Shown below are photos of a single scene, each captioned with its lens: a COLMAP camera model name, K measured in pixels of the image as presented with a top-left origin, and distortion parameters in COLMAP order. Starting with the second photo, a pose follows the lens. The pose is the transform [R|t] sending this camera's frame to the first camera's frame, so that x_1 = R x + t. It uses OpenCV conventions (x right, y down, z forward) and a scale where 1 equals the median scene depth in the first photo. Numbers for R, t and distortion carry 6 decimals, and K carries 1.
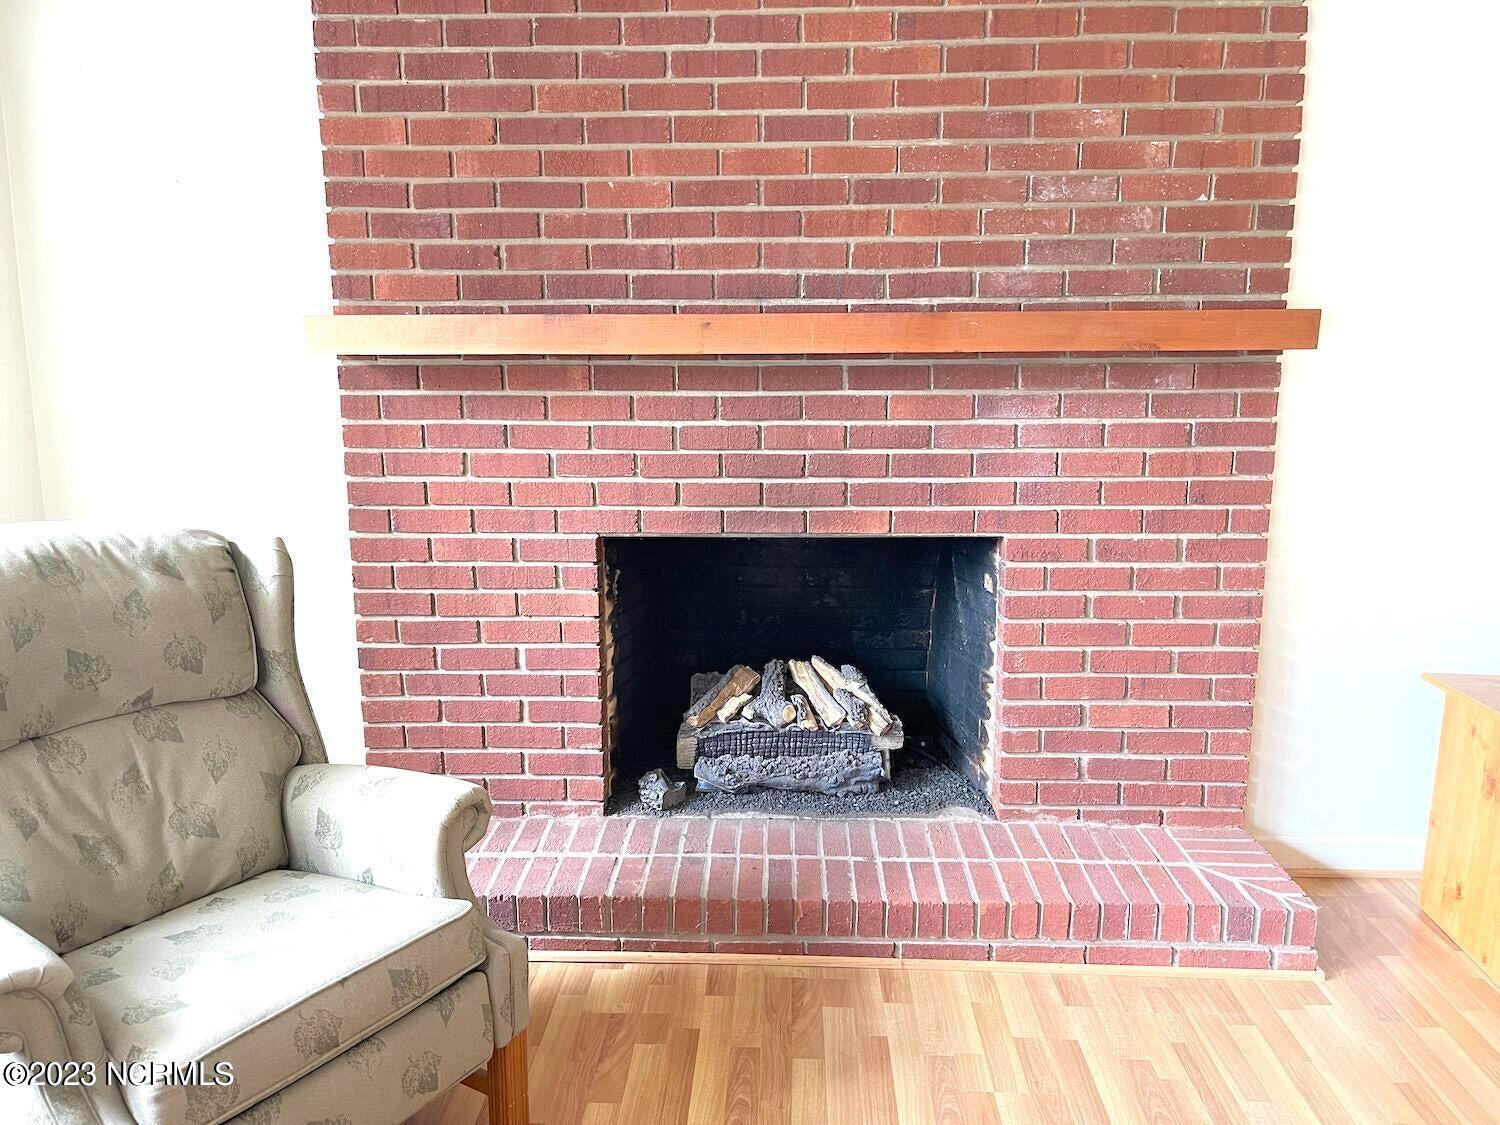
lens RADIAL K [[1143.6, 0, 758.4], [0, 1143.6, 564.4], [0, 0, 1]] dist [0.038873, -0.025381]
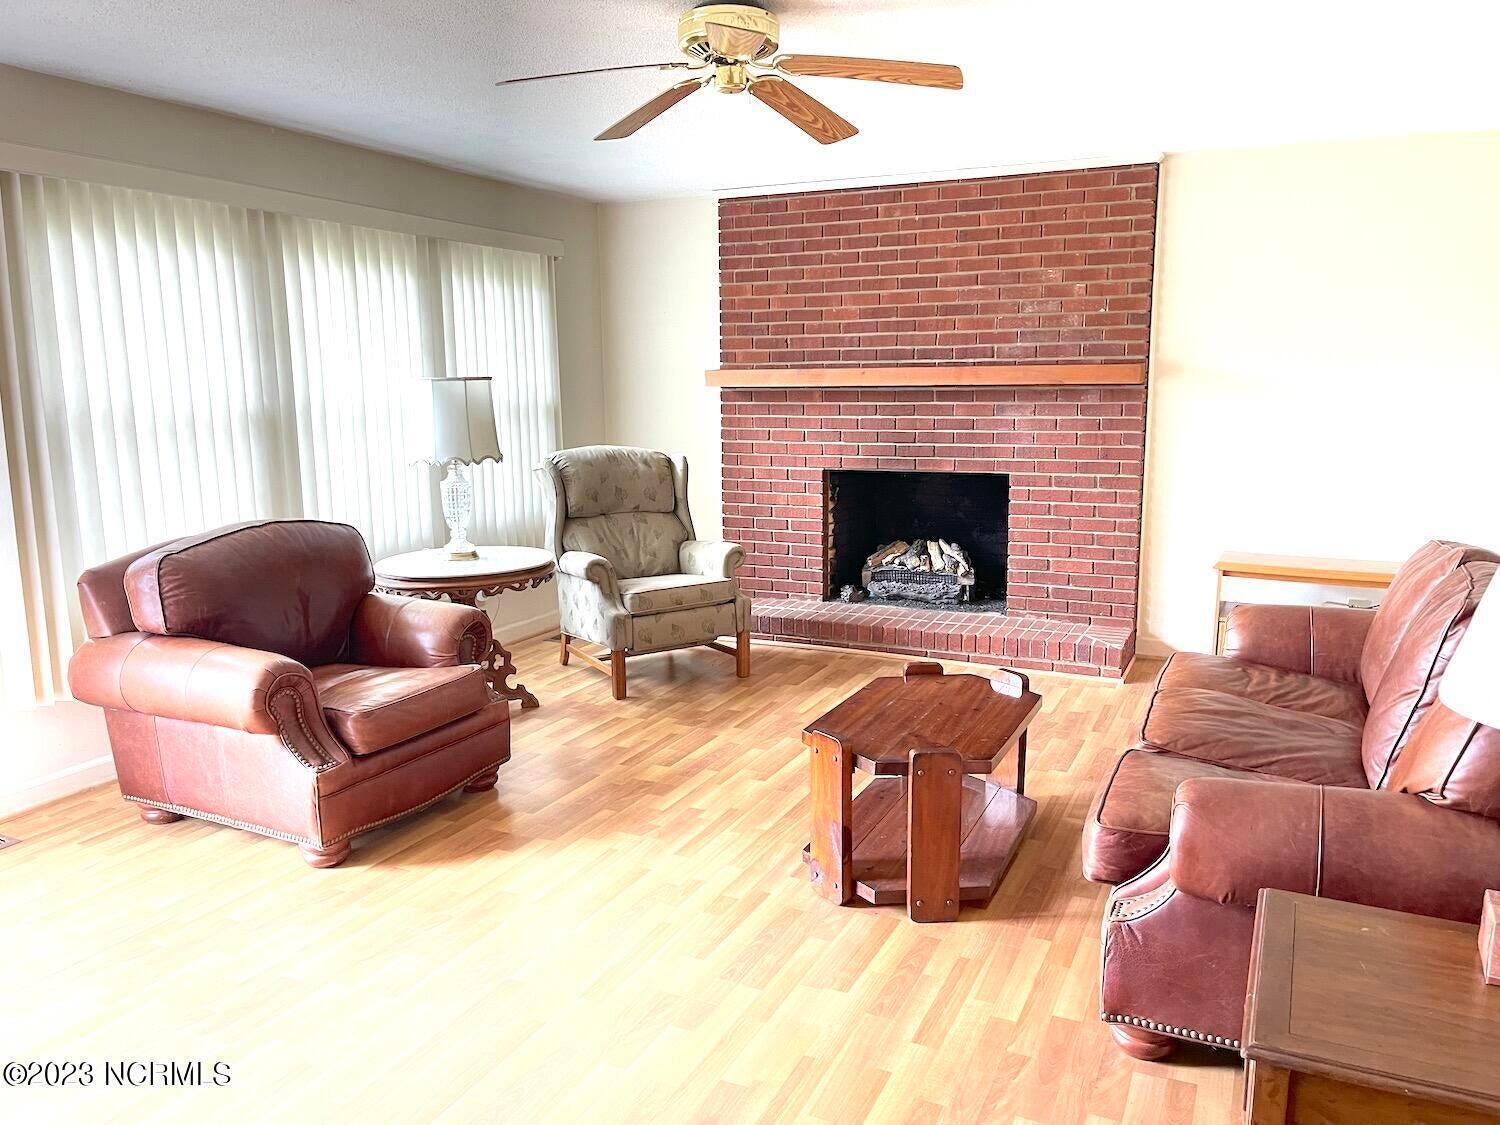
lens RADIAL K [[1143.6, 0, 746.8], [0, 1143.6, 565.9], [0, 0, 1]] dist [0.038873, -0.025381]
pose [[0.917851, 0.059712, -0.392408, 0.610795], [-0.064732, 0.997903, 0.000439, 0.173821], [0.391611, 0.024999, 0.919791, -1.090487]]
